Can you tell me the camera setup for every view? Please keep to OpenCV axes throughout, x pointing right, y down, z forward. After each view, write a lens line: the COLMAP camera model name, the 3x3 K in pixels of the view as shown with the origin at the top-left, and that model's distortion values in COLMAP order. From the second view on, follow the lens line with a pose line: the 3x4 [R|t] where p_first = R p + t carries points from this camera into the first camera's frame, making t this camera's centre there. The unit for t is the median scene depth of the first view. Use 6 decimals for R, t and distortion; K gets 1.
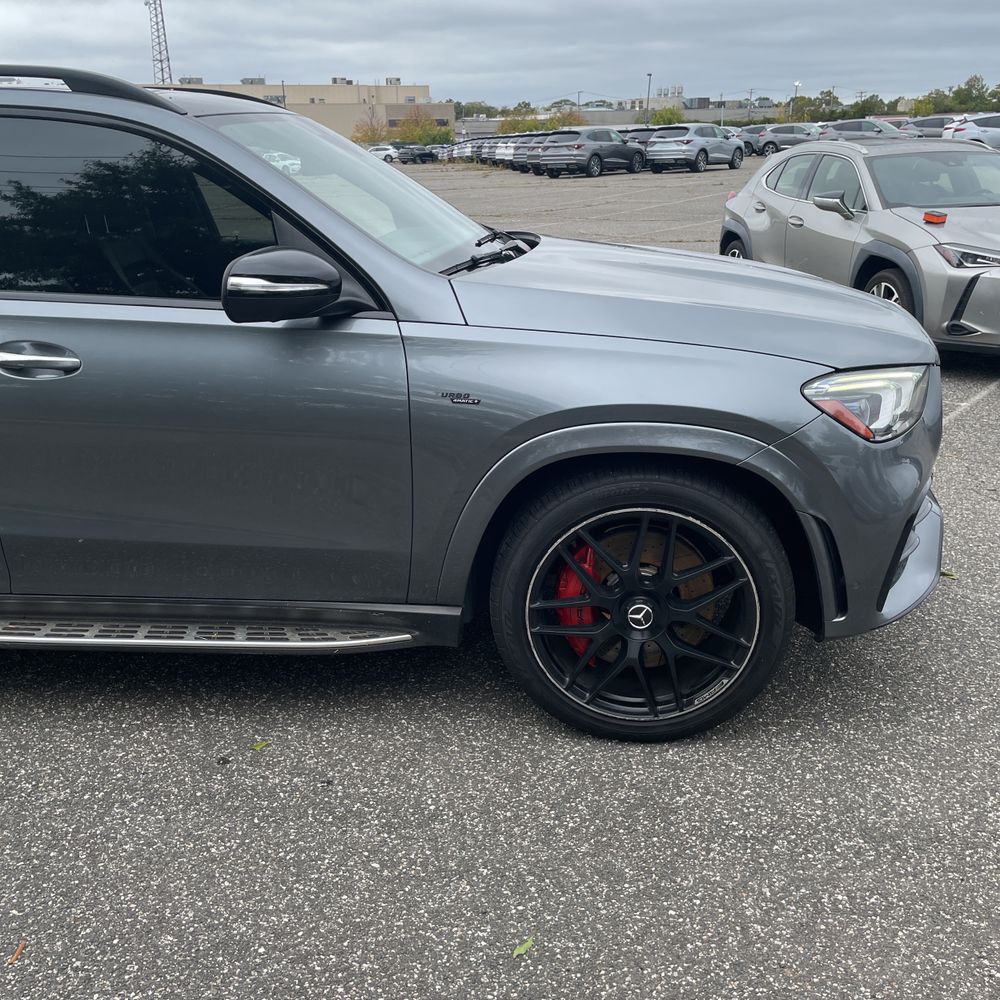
lens RADIAL K [[1031.7, 0, 490.5], [0, 1031.7, 490.9], [0, 0, 1]] dist [0.033643, 0.000000]
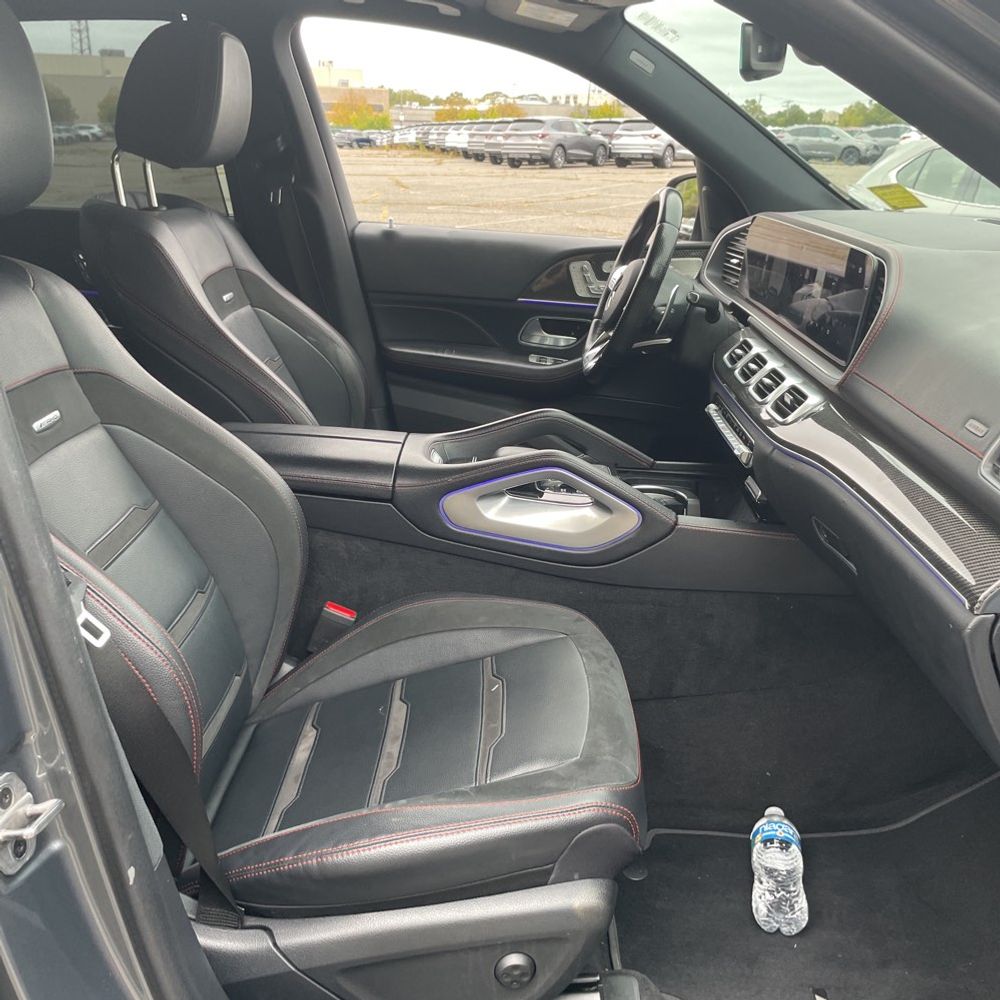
lens RADIAL K [[1031.7, 0, 485.7], [0, 1031.7, 473.8], [0, 0, 1]] dist [0.033643, 0.000000]
pose [[0.996982, 0.018069, 0.075502, -0.357558], [-0.017518, 0.999815, -0.007947, -0.156887], [-0.075631, 0.006600, 0.997114, 0.645718]]
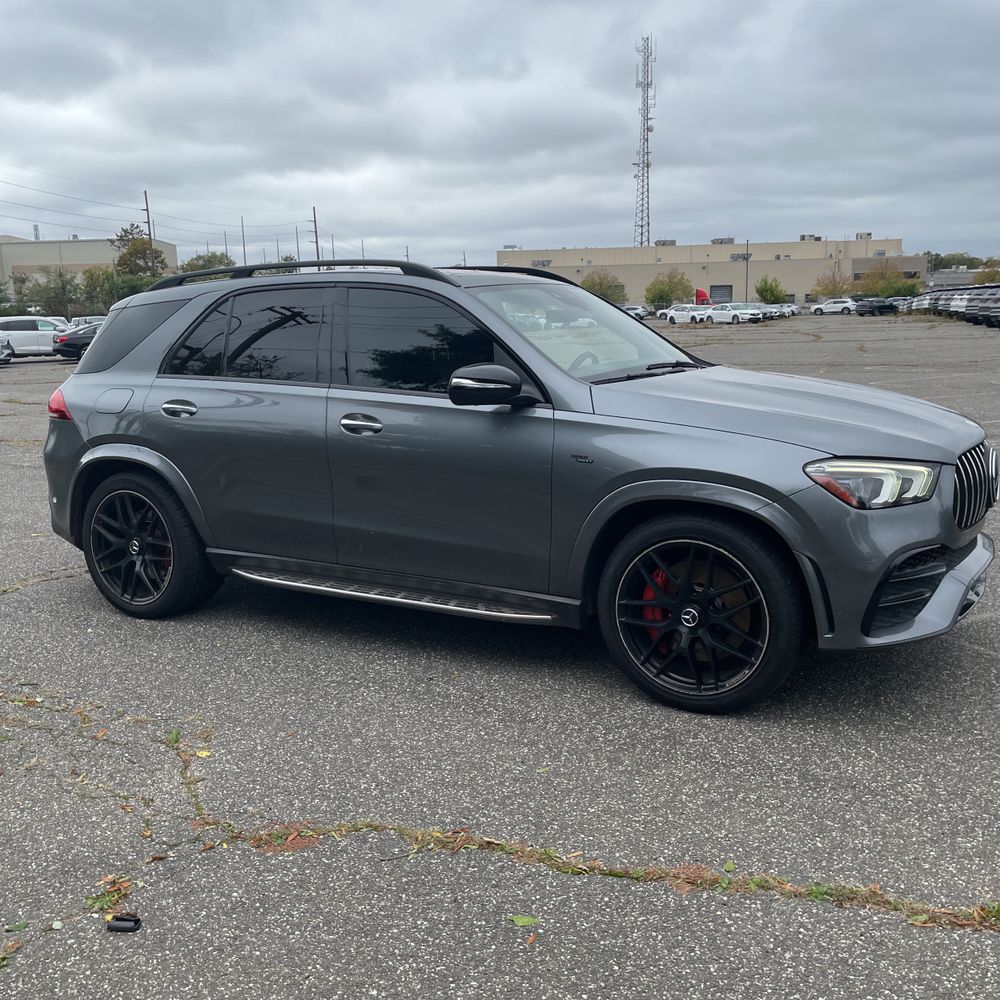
lens RADIAL K [[1031.7, 0, 503.8], [0, 1031.7, 503.8], [0, 0, 1]] dist [0.033643, 0.000000]
pose [[0.911495, 0.080648, -0.403327, 0.452367], [-0.130488, 0.986633, -0.097611, 0.132068], [0.390064, 0.141601, 0.909835, -0.421030]]
